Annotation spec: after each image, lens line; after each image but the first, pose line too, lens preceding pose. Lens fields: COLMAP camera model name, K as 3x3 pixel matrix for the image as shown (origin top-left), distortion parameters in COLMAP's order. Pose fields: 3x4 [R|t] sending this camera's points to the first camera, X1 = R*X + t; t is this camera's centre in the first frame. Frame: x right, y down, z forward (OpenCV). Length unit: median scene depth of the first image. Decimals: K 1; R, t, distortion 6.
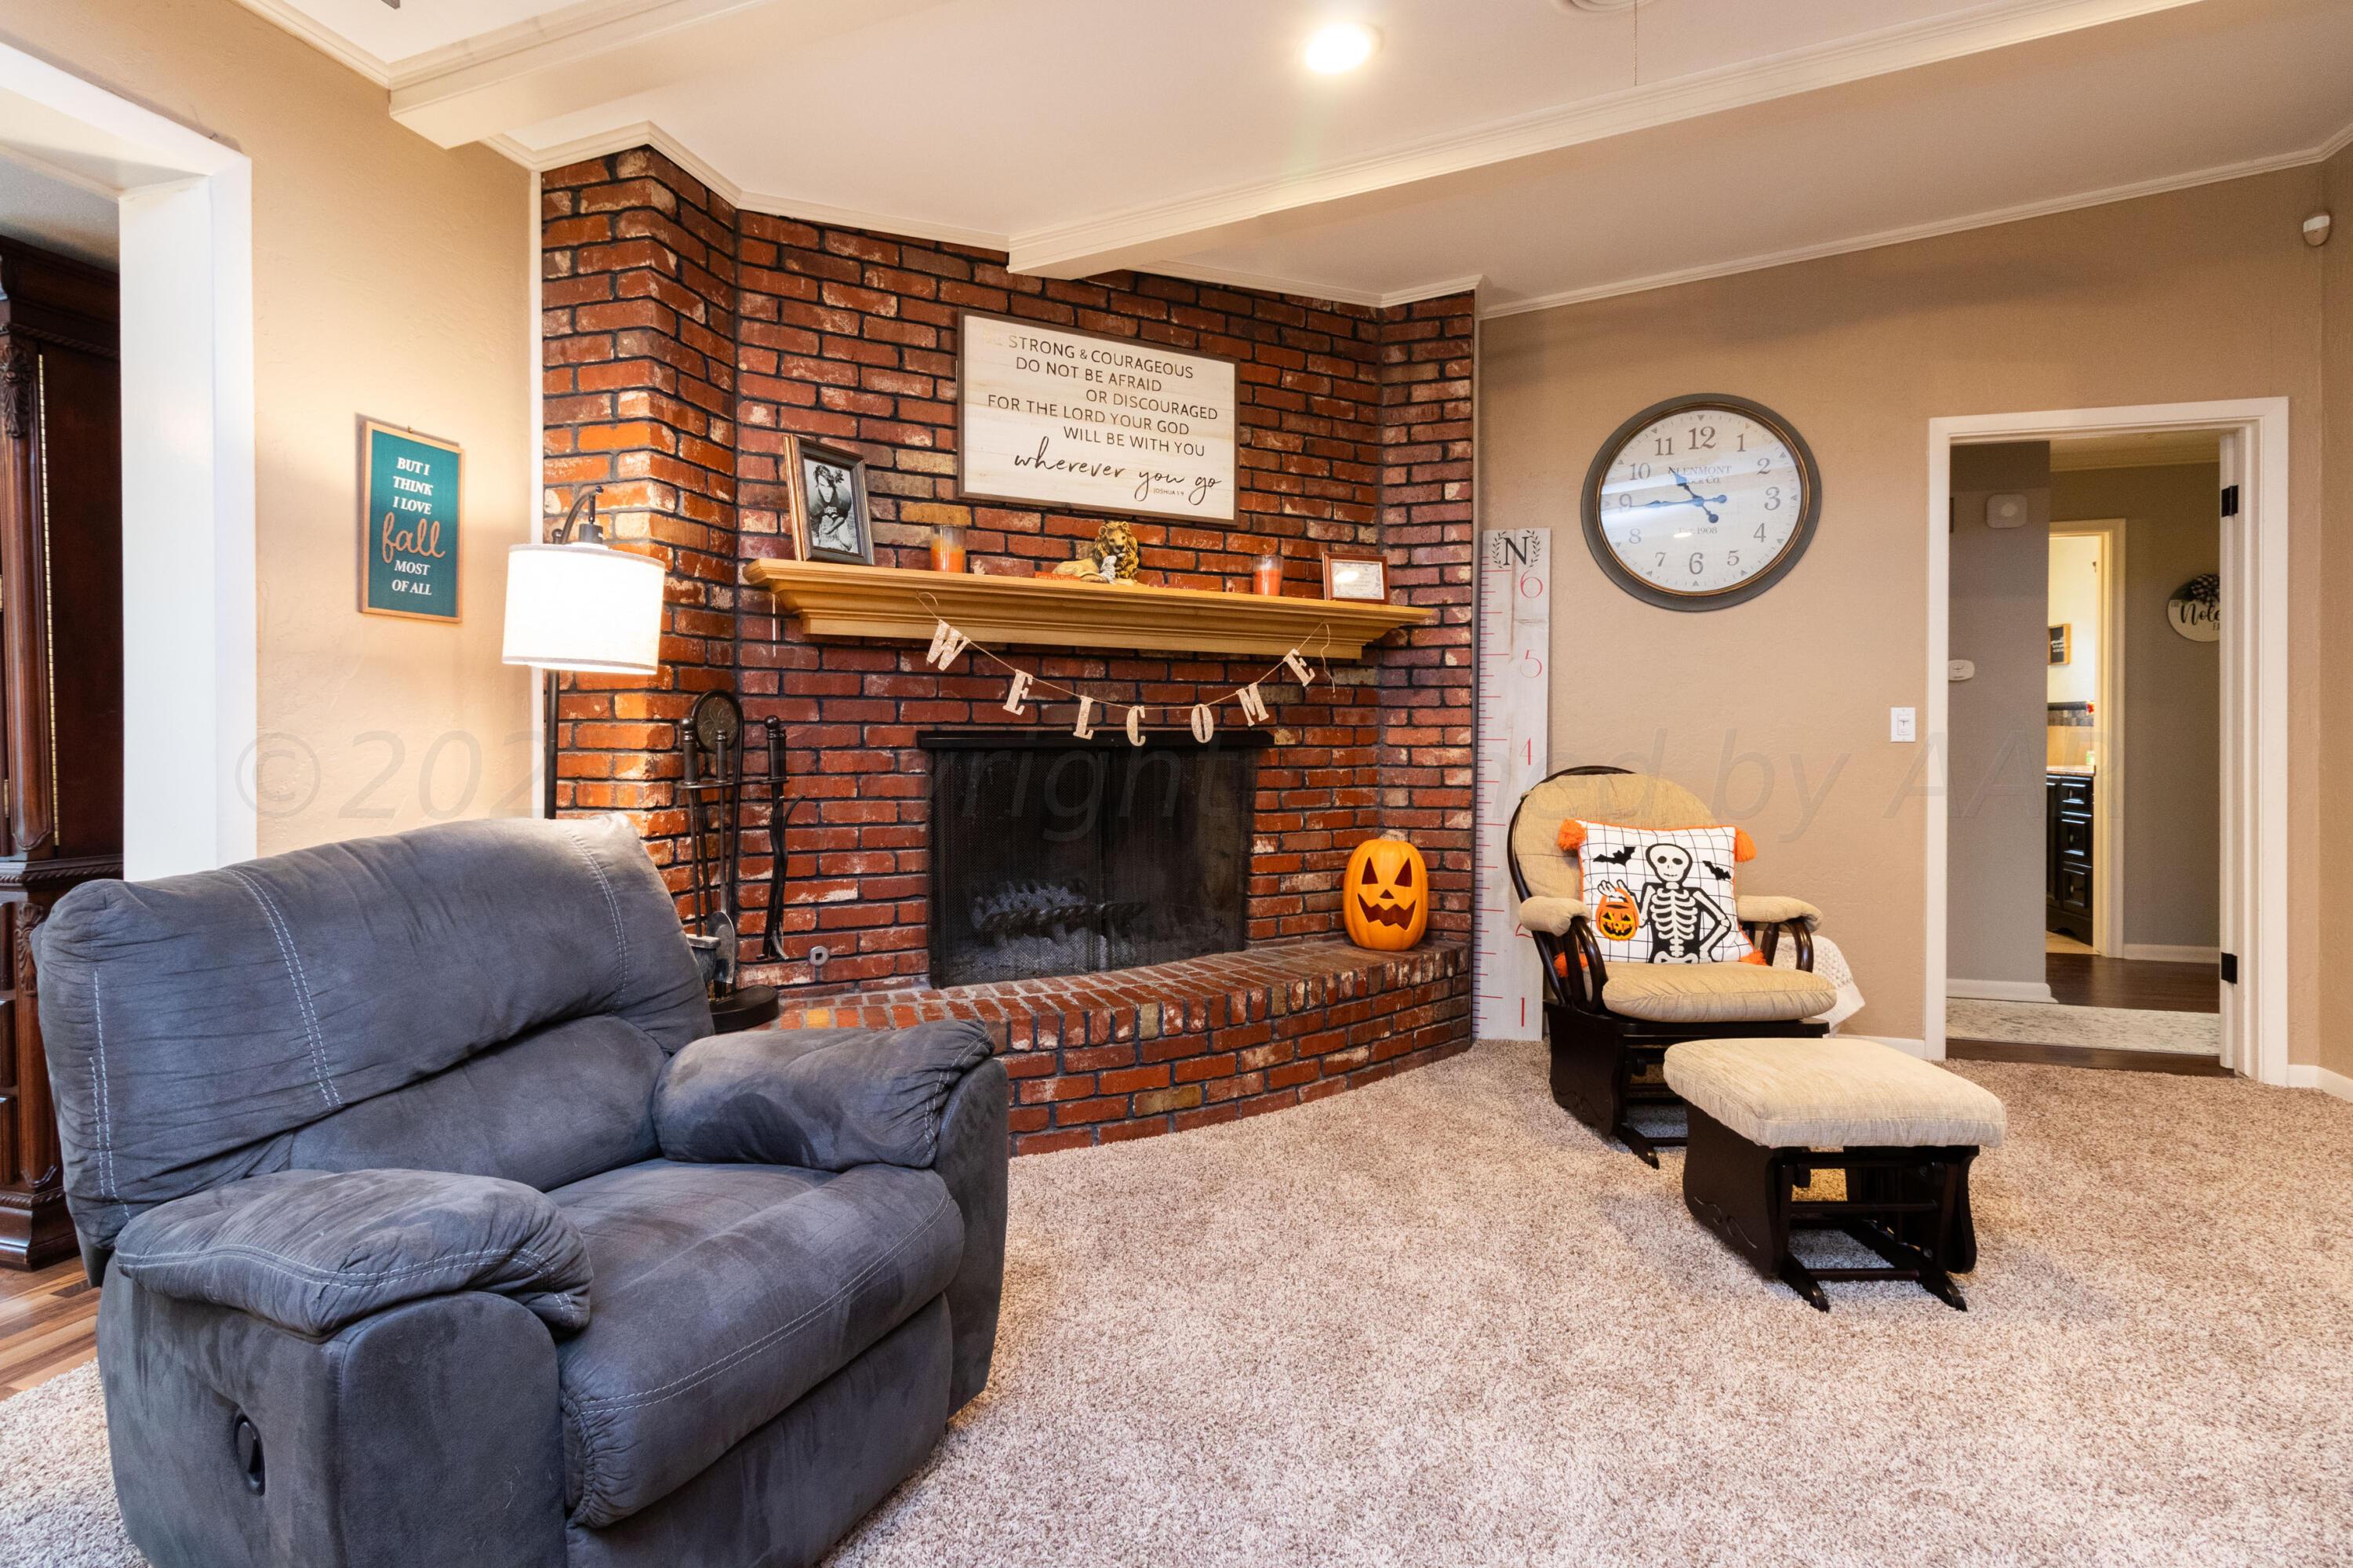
lens RADIAL K [[1110.0, 0, 1134.8], [0, 1110.0, 742.6], [0, 0, 1]] dist [0.002436, 0.001154]
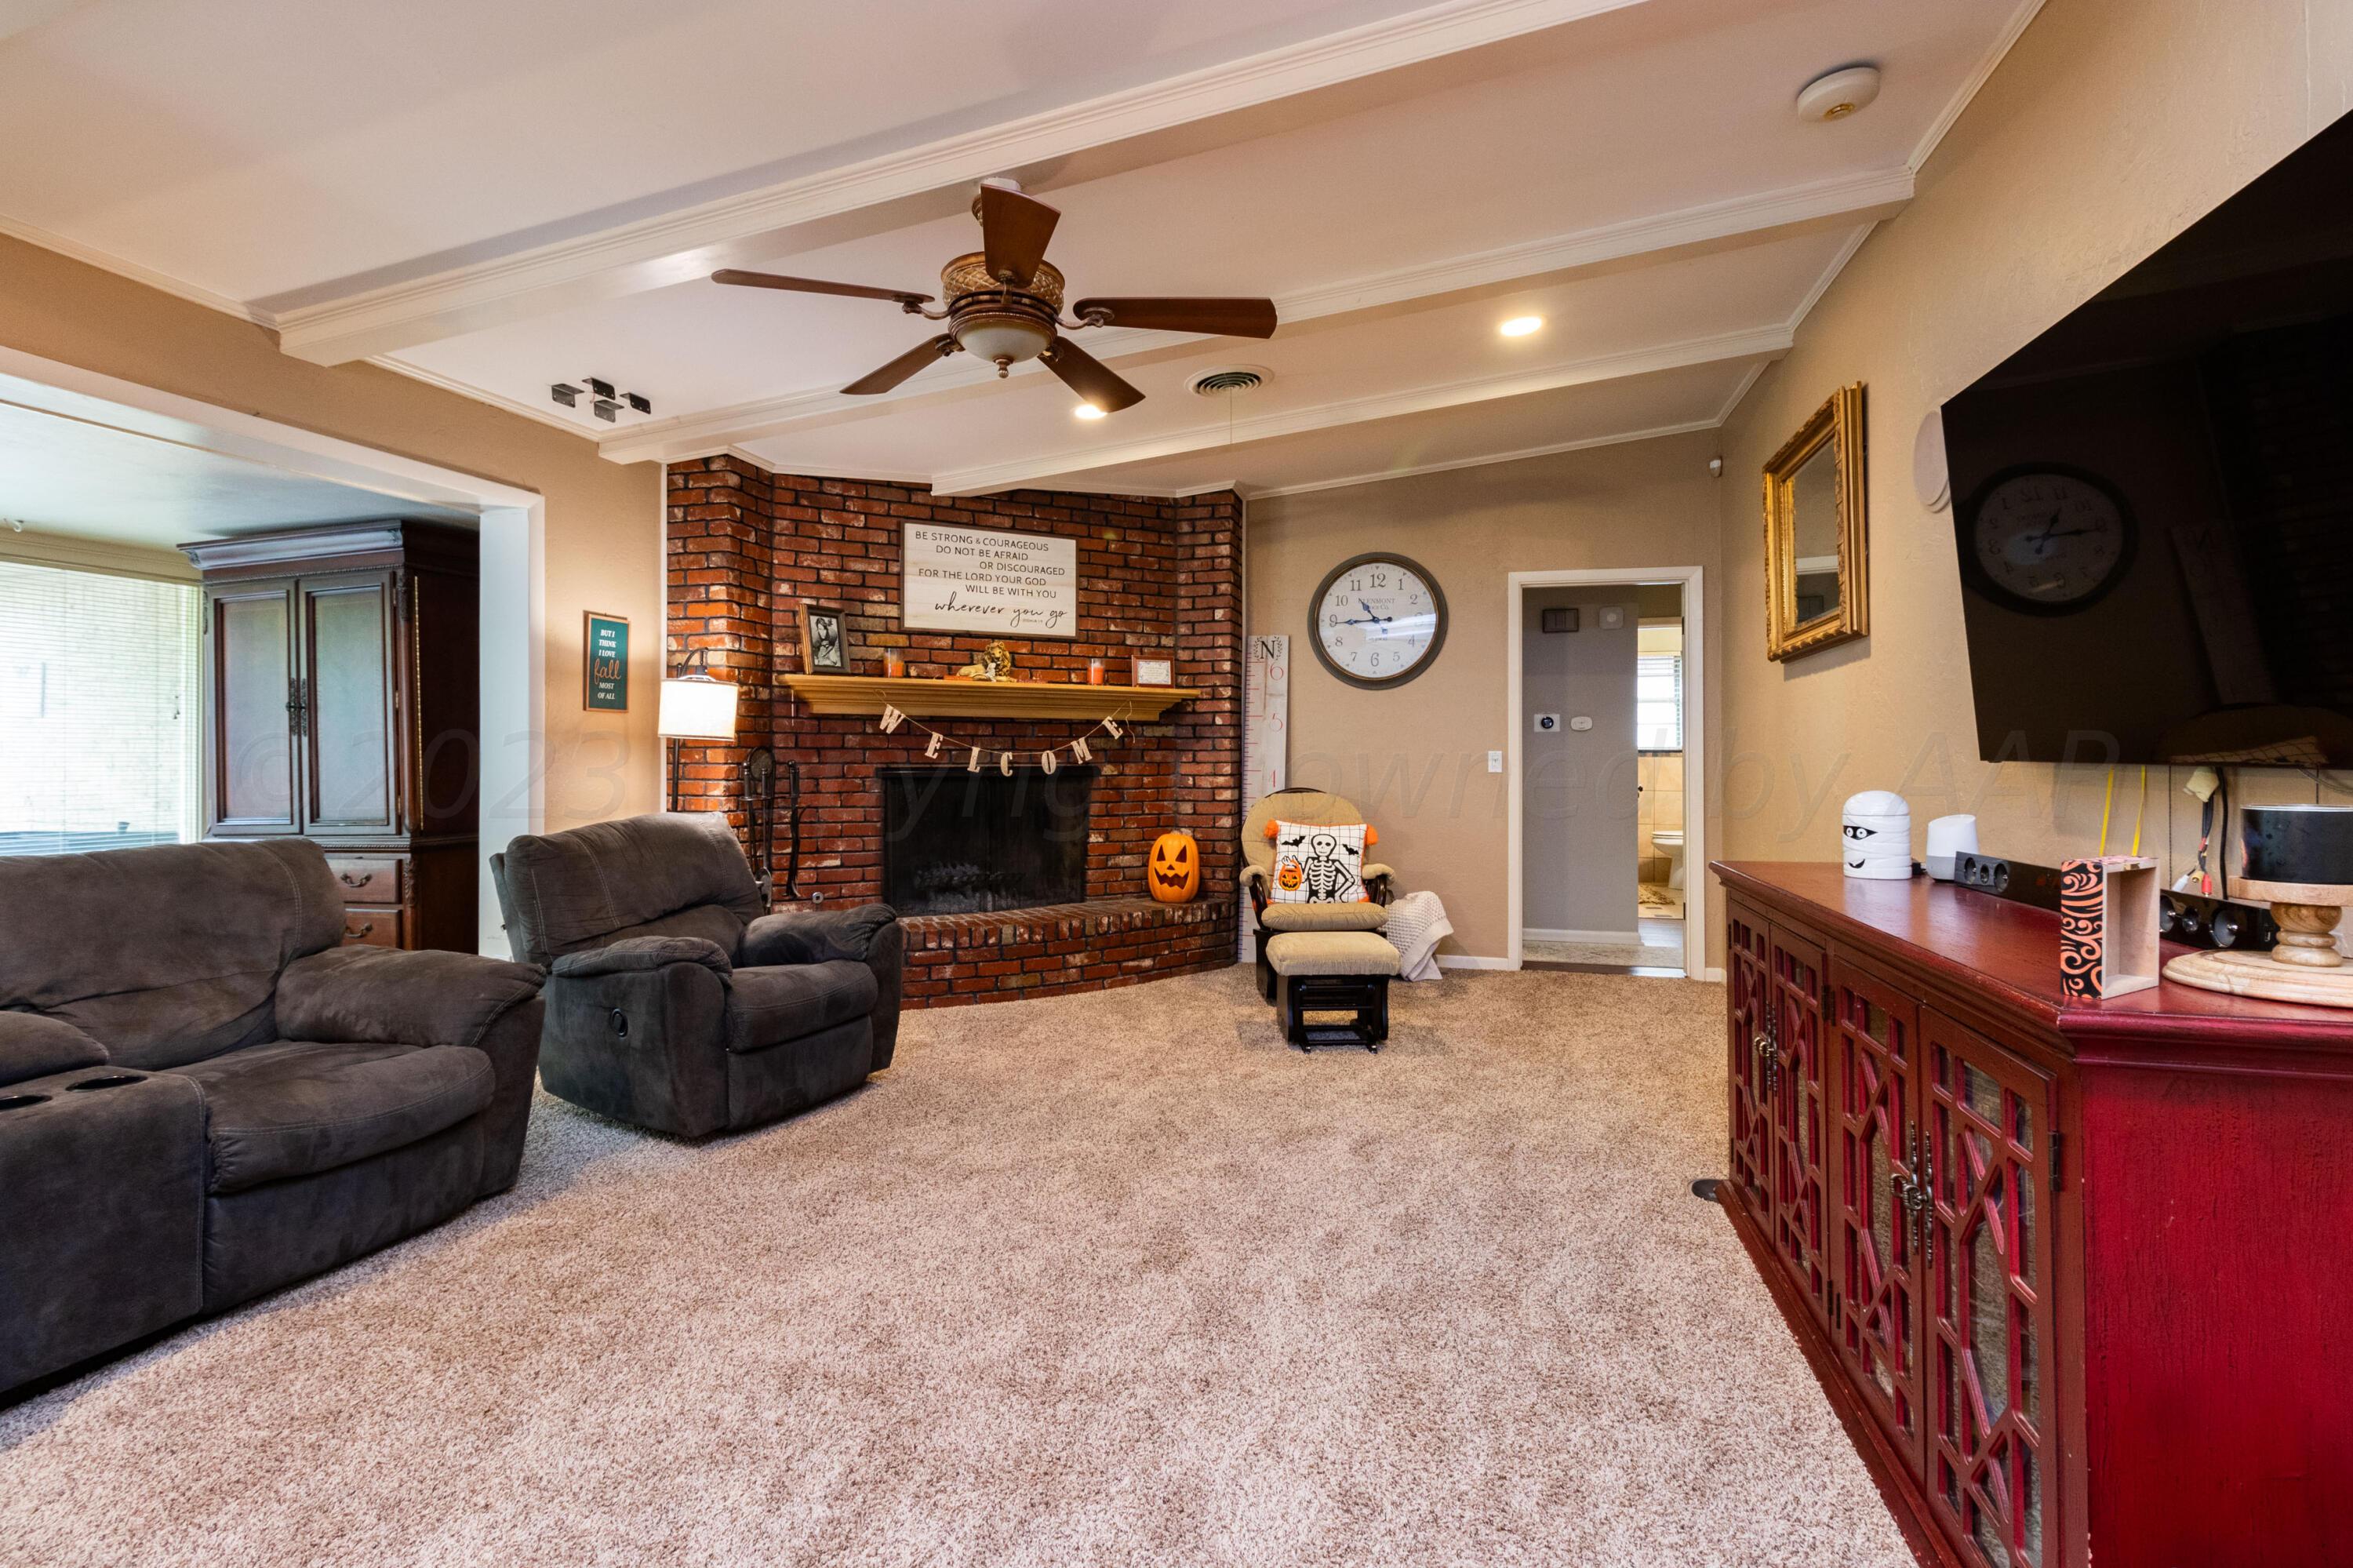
lens RADIAL K [[1110.0, 0, 1146.9], [0, 1110.0, 747.5], [0, 0, 1]] dist [0.002436, 0.001154]
pose [[0.999972, -0.000522, 0.007437, 0.206146], [0.000631, 0.999894, -0.014575, -0.016046], [-0.007428, 0.014579, 0.999866, -0.703350]]
